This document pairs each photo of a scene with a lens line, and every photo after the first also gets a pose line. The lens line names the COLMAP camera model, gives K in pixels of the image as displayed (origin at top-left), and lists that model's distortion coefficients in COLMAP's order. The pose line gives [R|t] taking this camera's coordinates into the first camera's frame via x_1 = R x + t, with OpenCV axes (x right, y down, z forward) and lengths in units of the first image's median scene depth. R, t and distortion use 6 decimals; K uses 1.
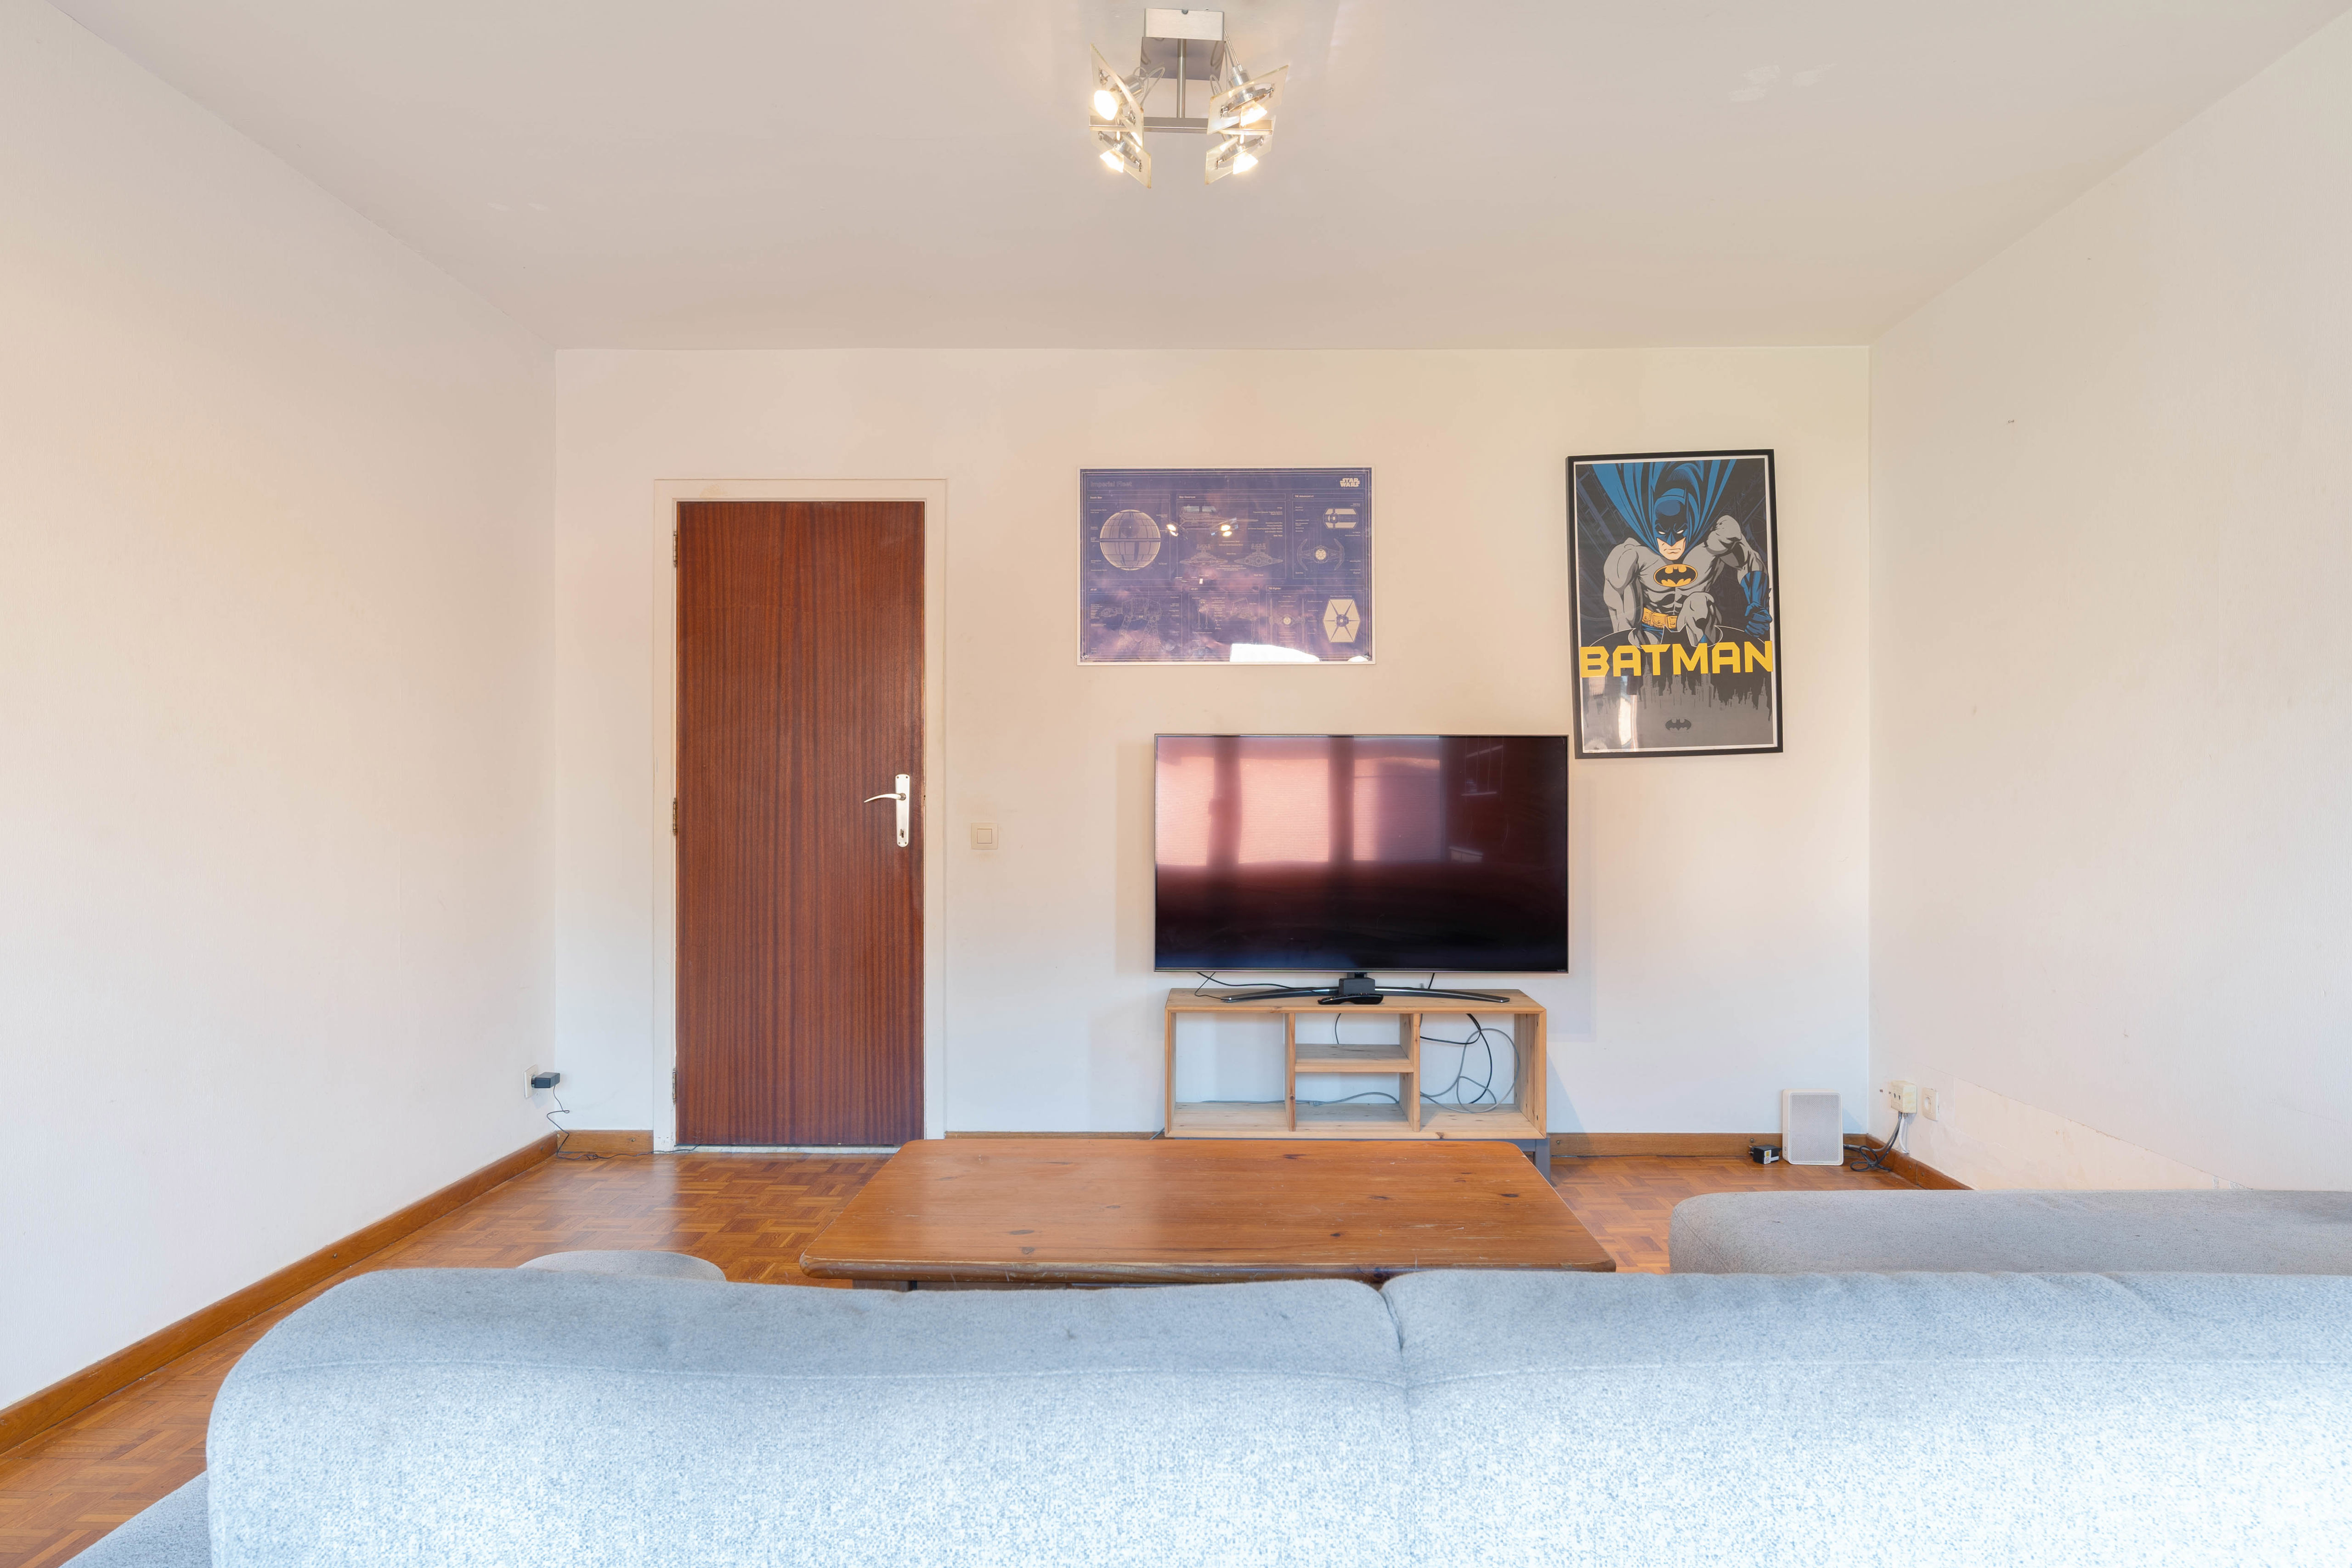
lens RADIAL K [[1505.8, 0, 1176.0], [0, 1505.8, 784.0], [0, 0, 1]] dist [0.004882, 0.003565]
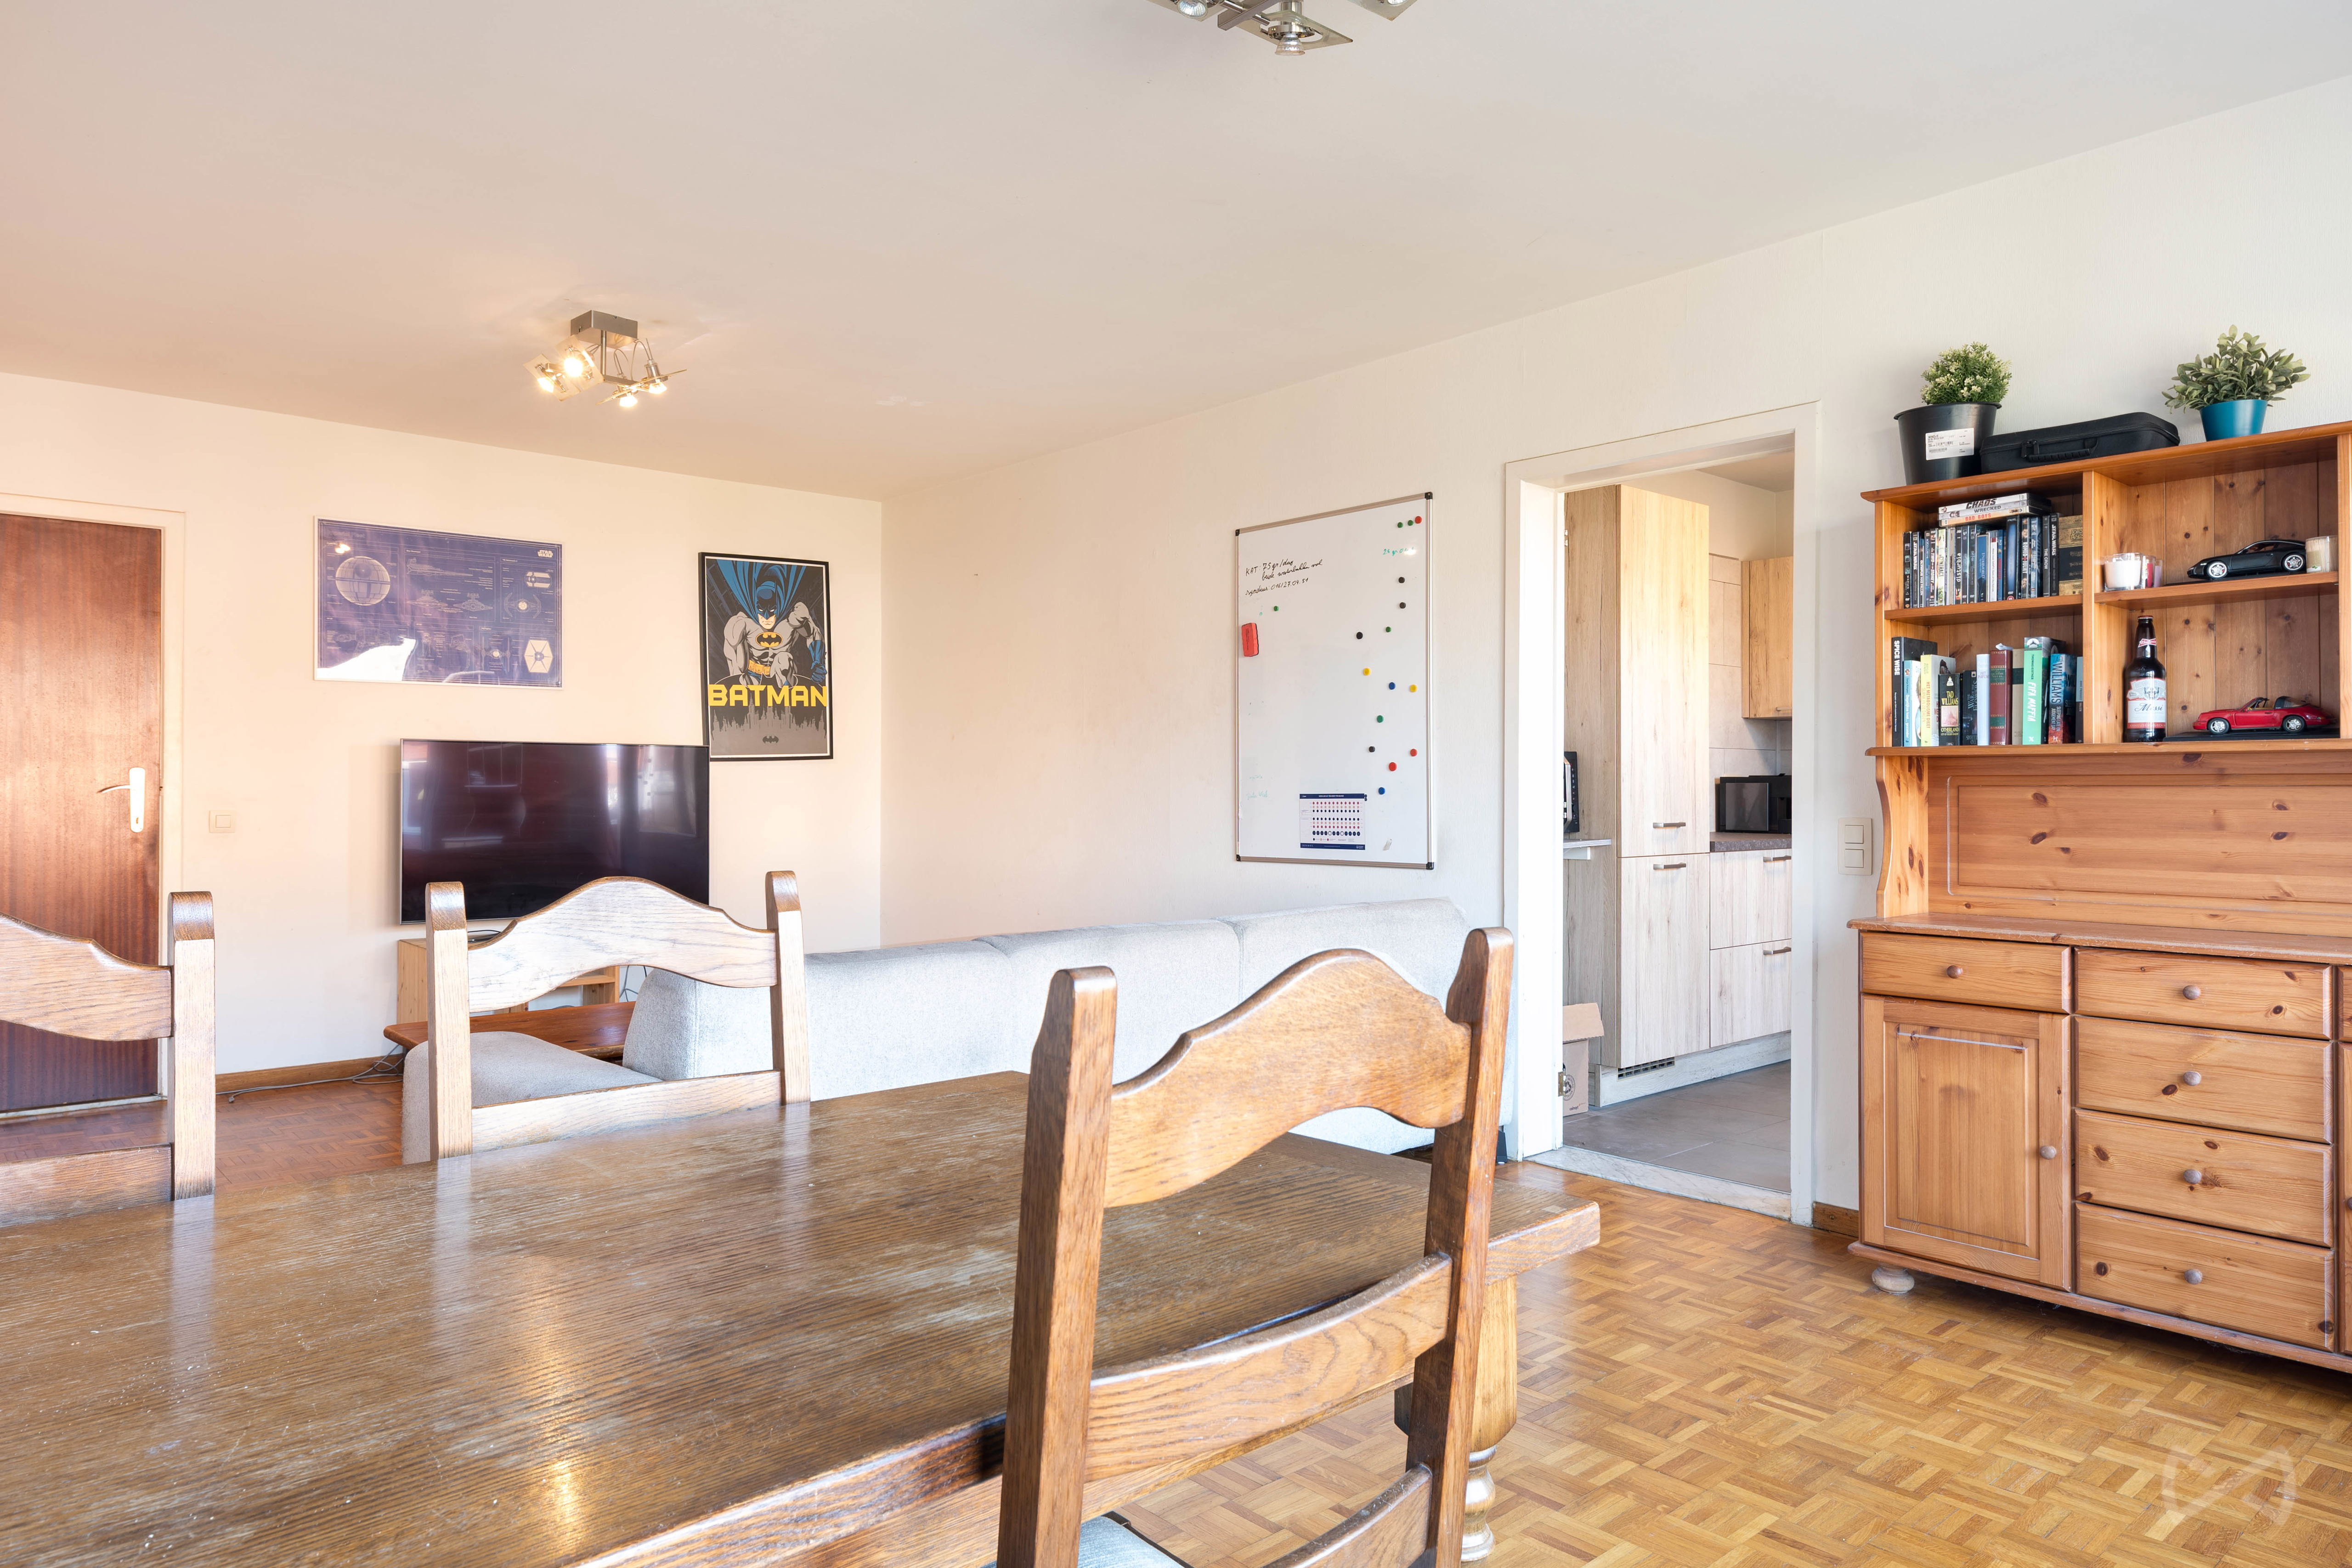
lens RADIAL K [[1505.8, 0, 1176.0], [0, 1505.8, 784.0], [0, 0, 1]] dist [0.004882, 0.003565]
pose [[0.735927, 0.001136, 0.677060, -0.382127], [-0.005230, 0.999978, 0.004007, -0.003258], [-0.677040, -0.006490, 0.735917, -0.372097]]
